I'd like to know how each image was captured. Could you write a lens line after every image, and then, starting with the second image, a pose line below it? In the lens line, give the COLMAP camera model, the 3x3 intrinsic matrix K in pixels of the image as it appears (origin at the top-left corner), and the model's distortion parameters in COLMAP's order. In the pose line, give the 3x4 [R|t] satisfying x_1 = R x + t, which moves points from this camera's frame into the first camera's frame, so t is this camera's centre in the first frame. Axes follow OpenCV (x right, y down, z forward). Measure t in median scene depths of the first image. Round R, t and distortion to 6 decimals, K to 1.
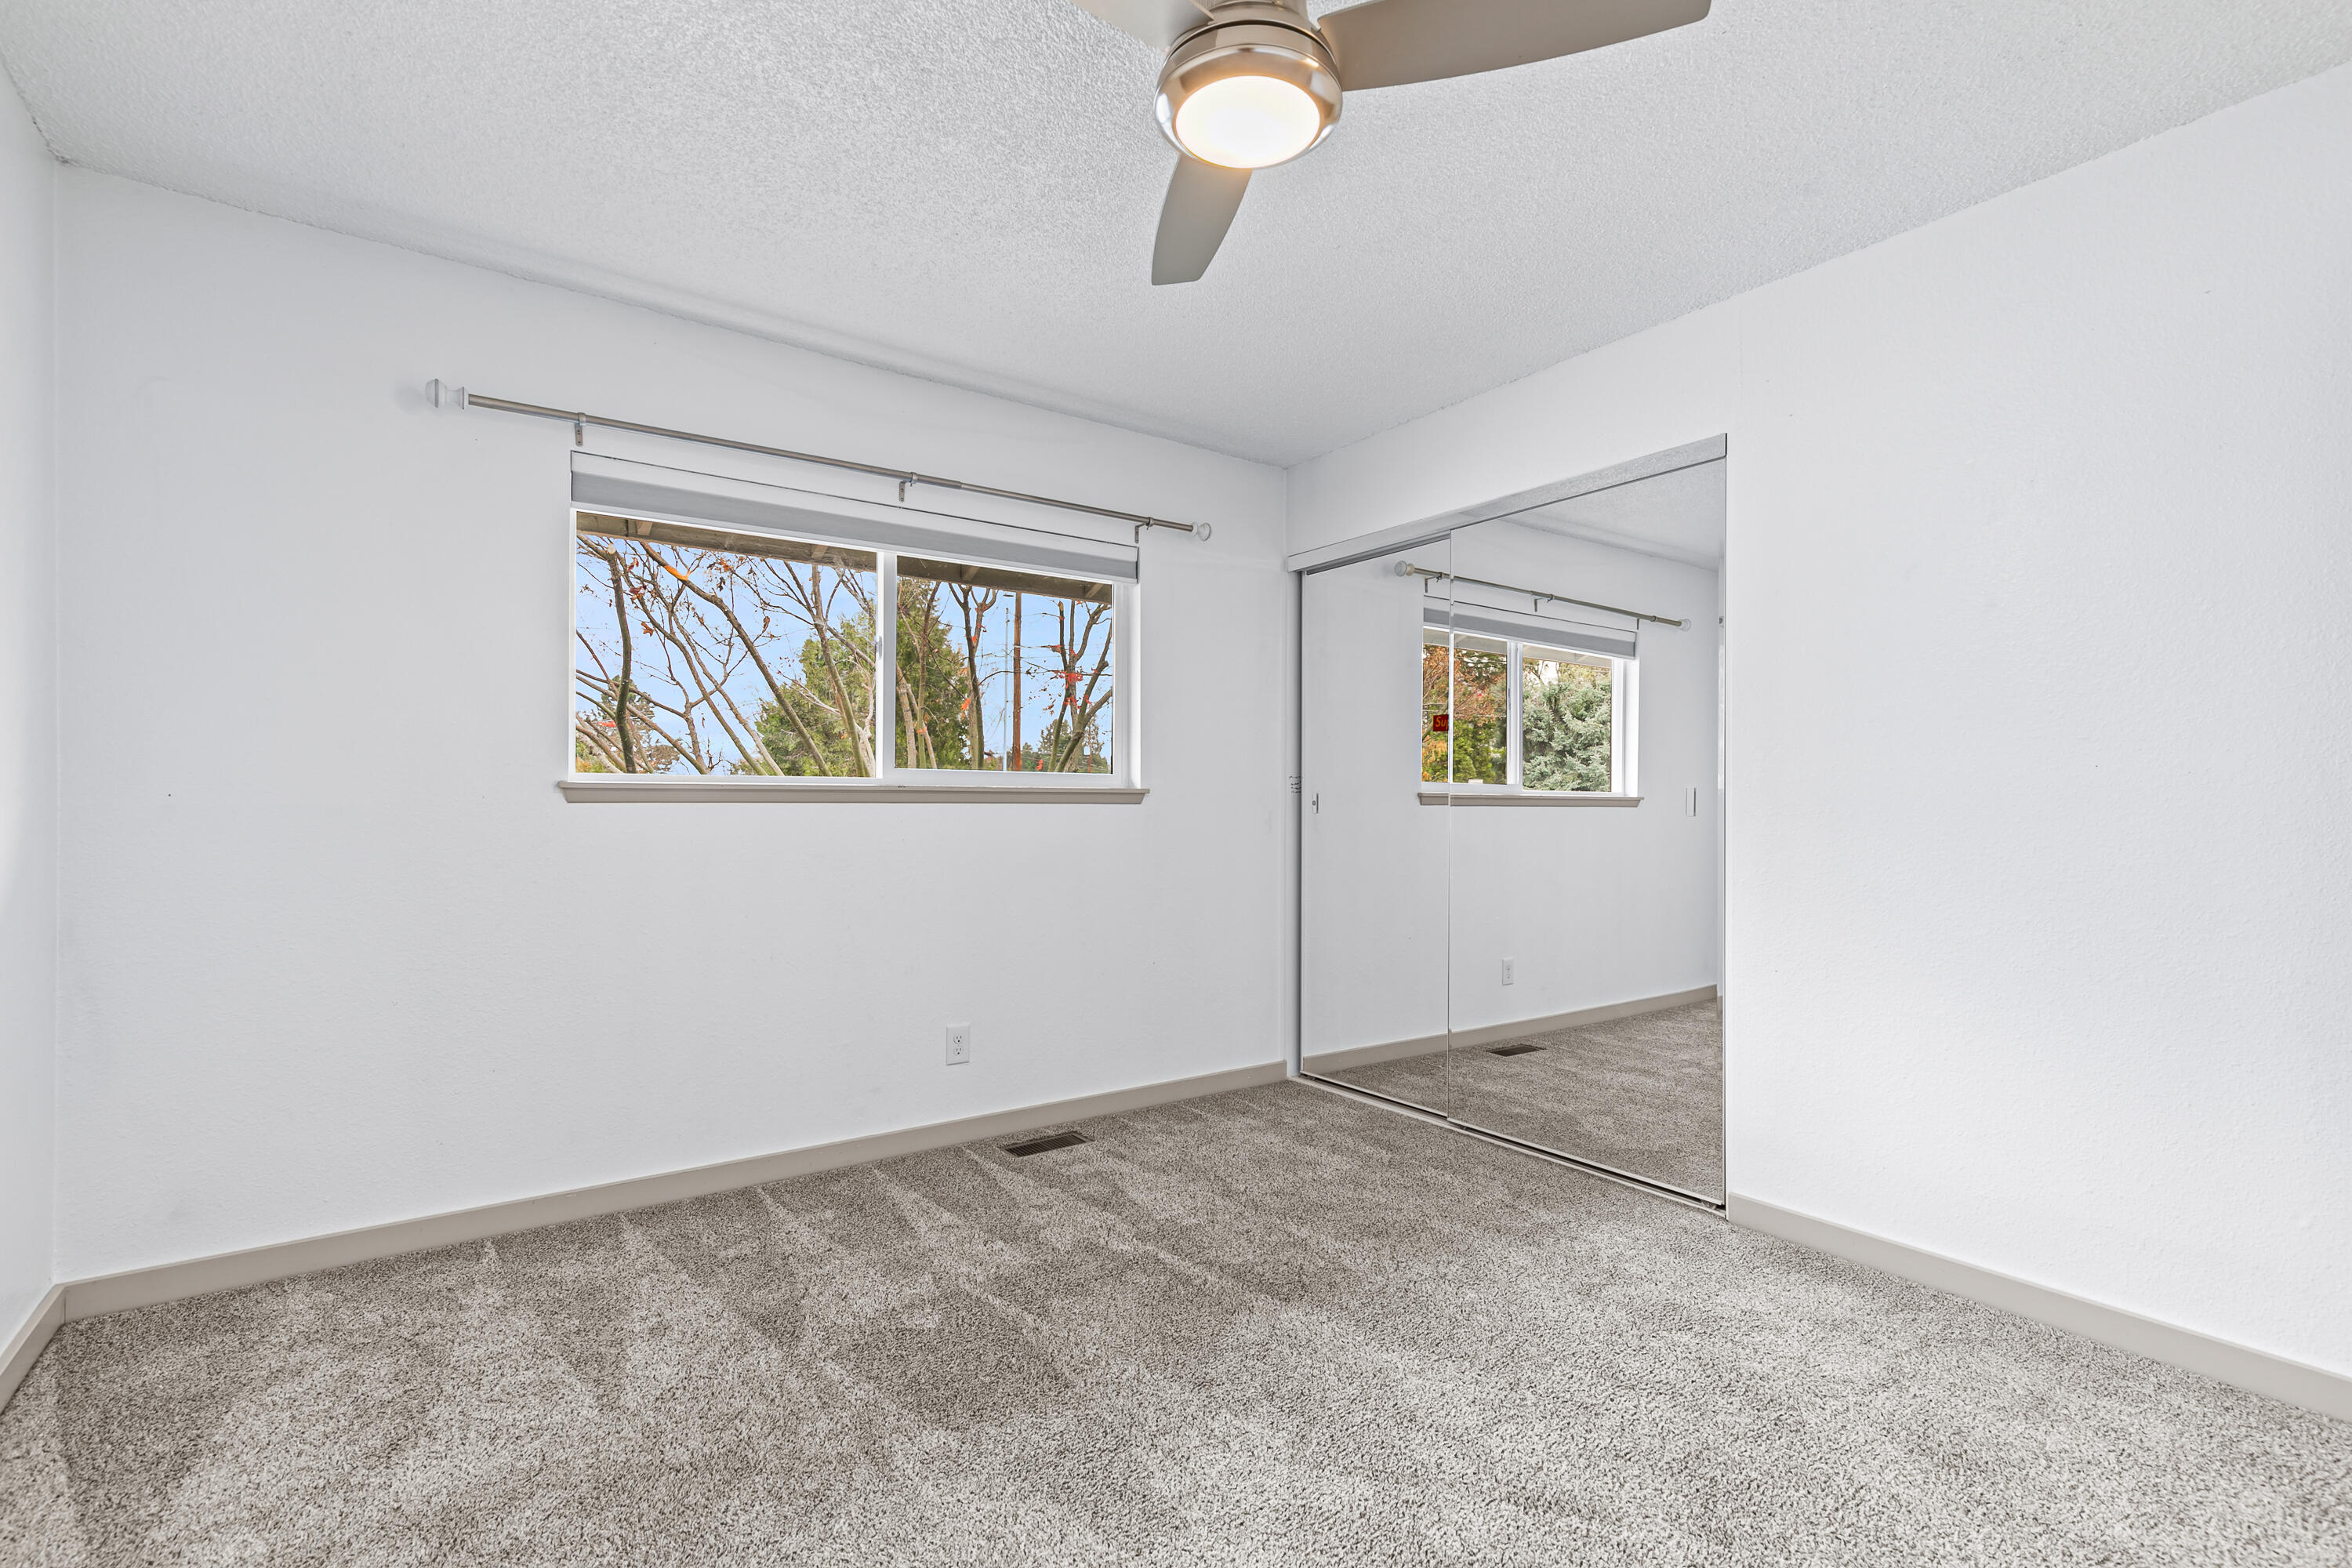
lens RADIAL K [[1080.4, 0, 1184.9], [0, 1080.4, 802.6], [0, 0, 1]] dist [0.013527, -0.002306]
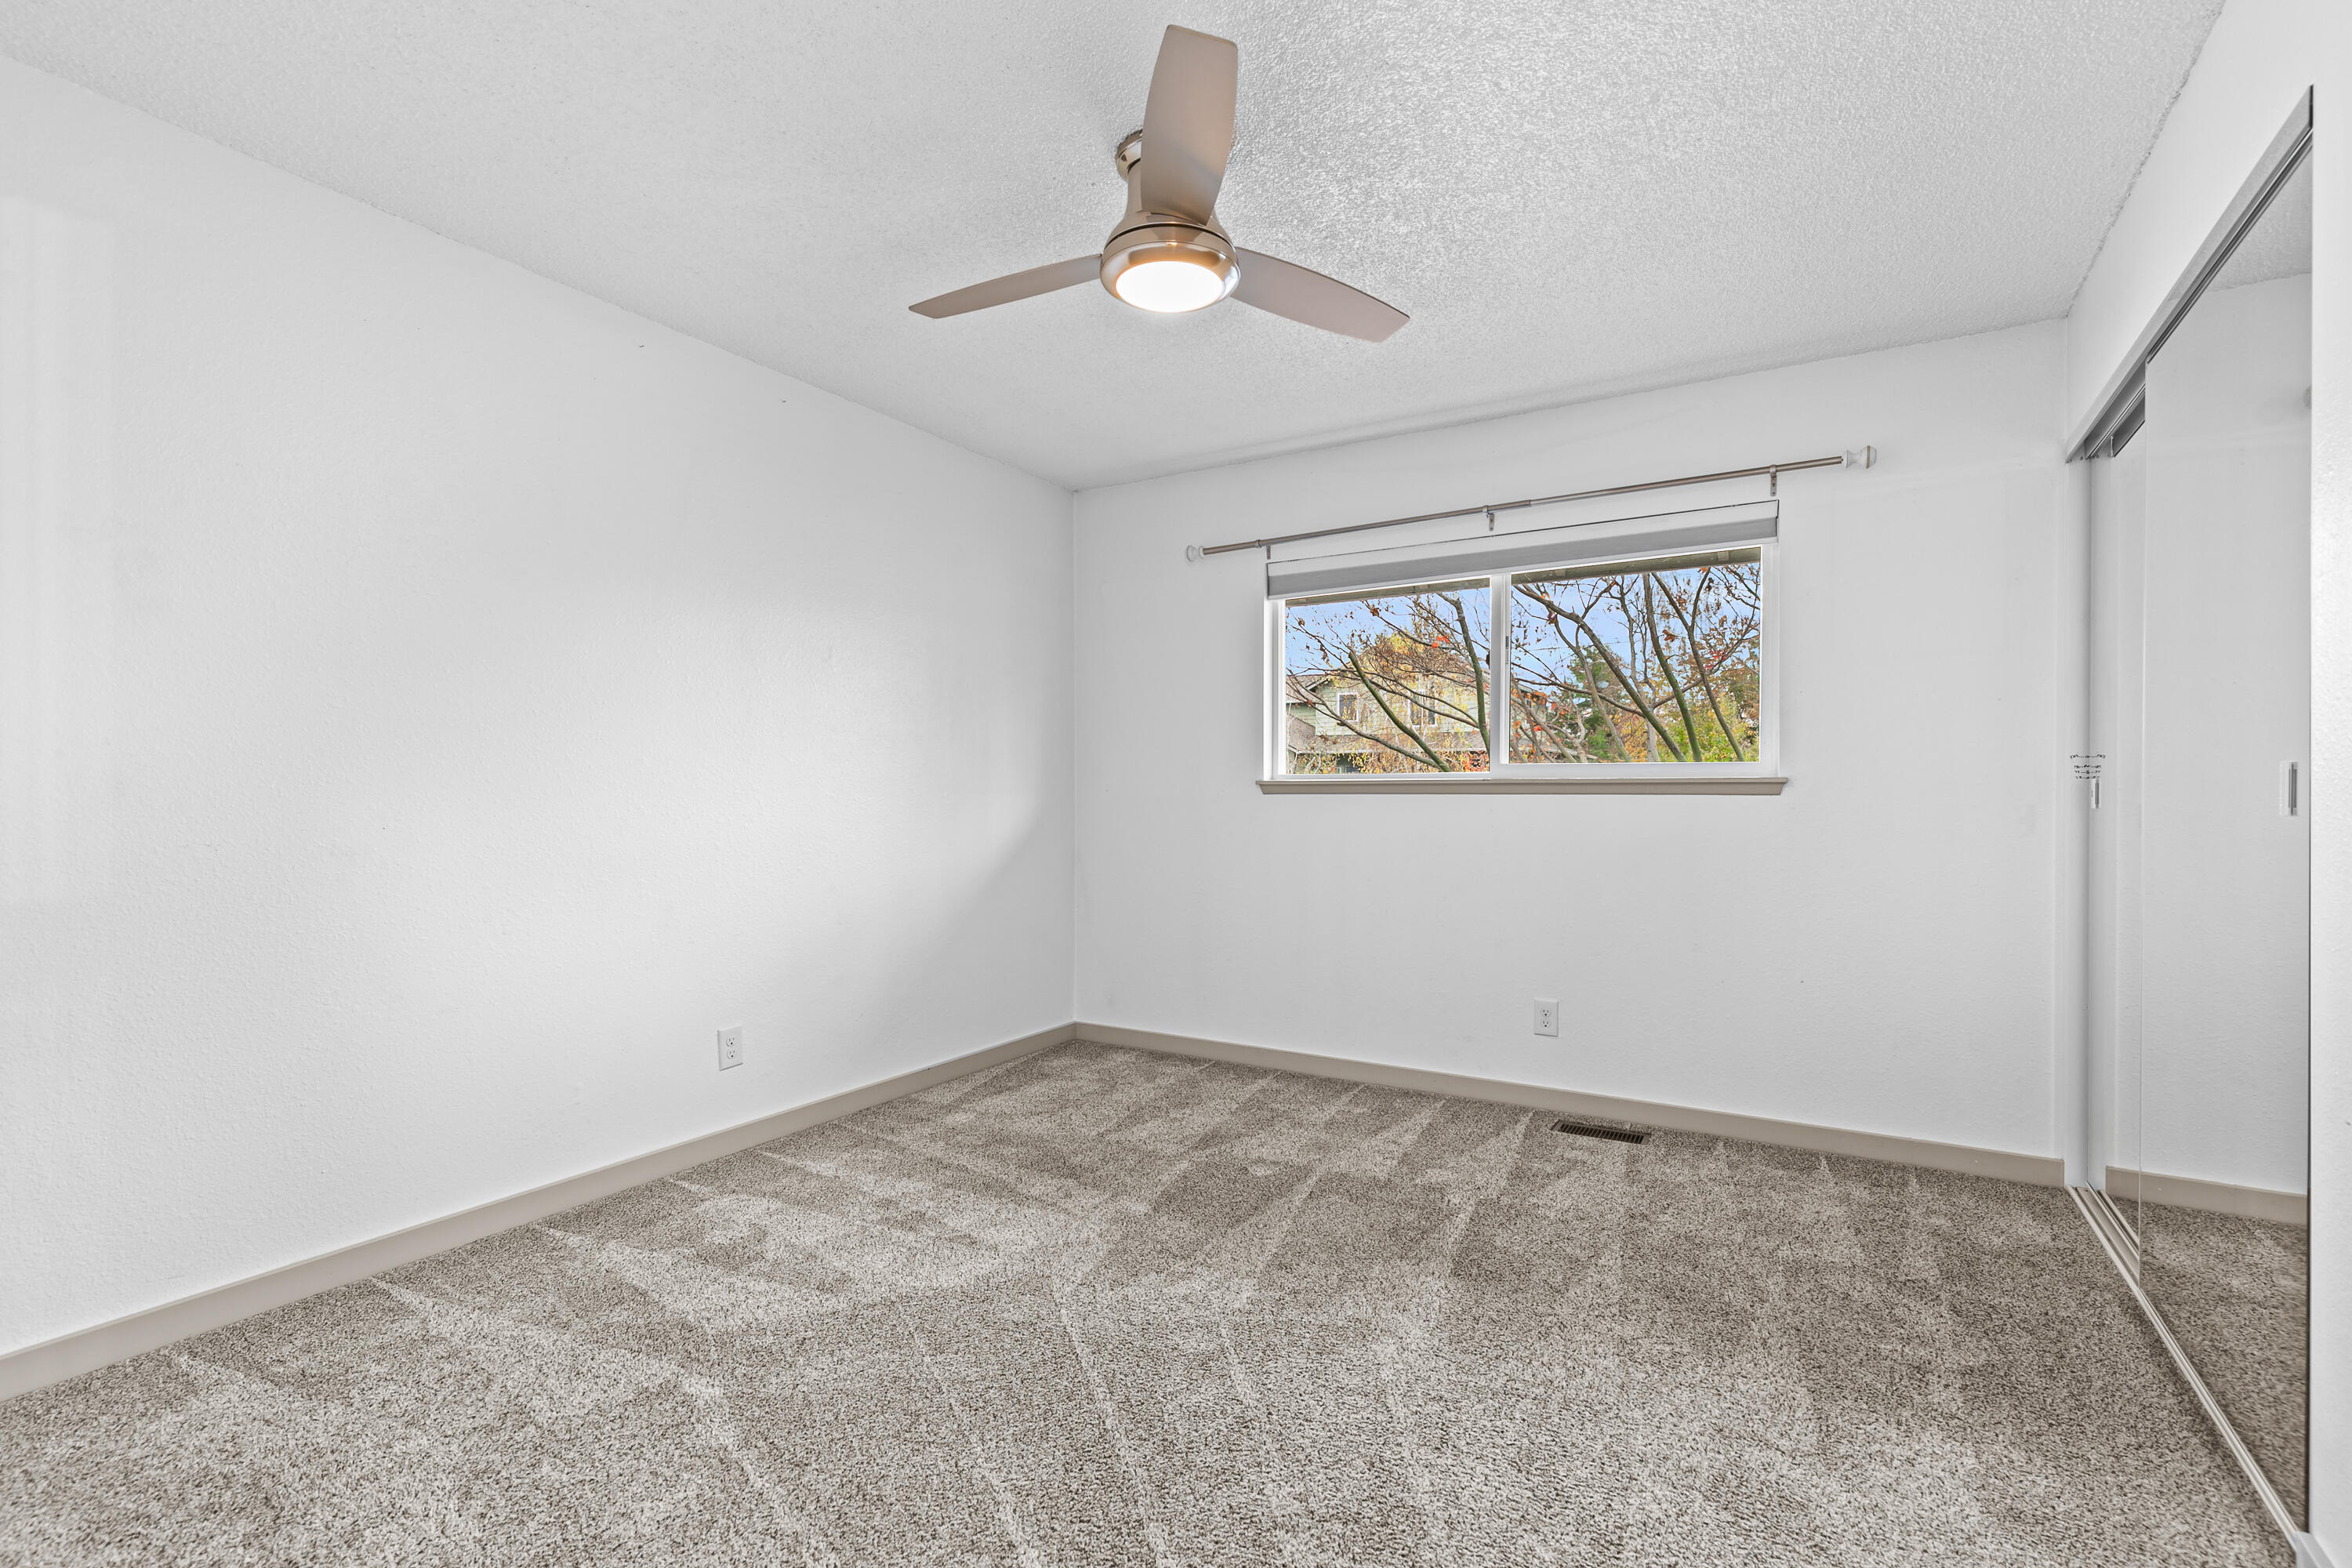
lens RADIAL K [[1080.4, 0, 1182.2], [0, 1080.4, 793.6], [0, 0, 1]] dist [0.013527, -0.002306]
pose [[0.389931, -0.003295, -0.920838, 0.777259], [0.000147, 0.999994, -0.003516, 0.004642], [0.920844, 0.001236, 0.389929, 0.295383]]
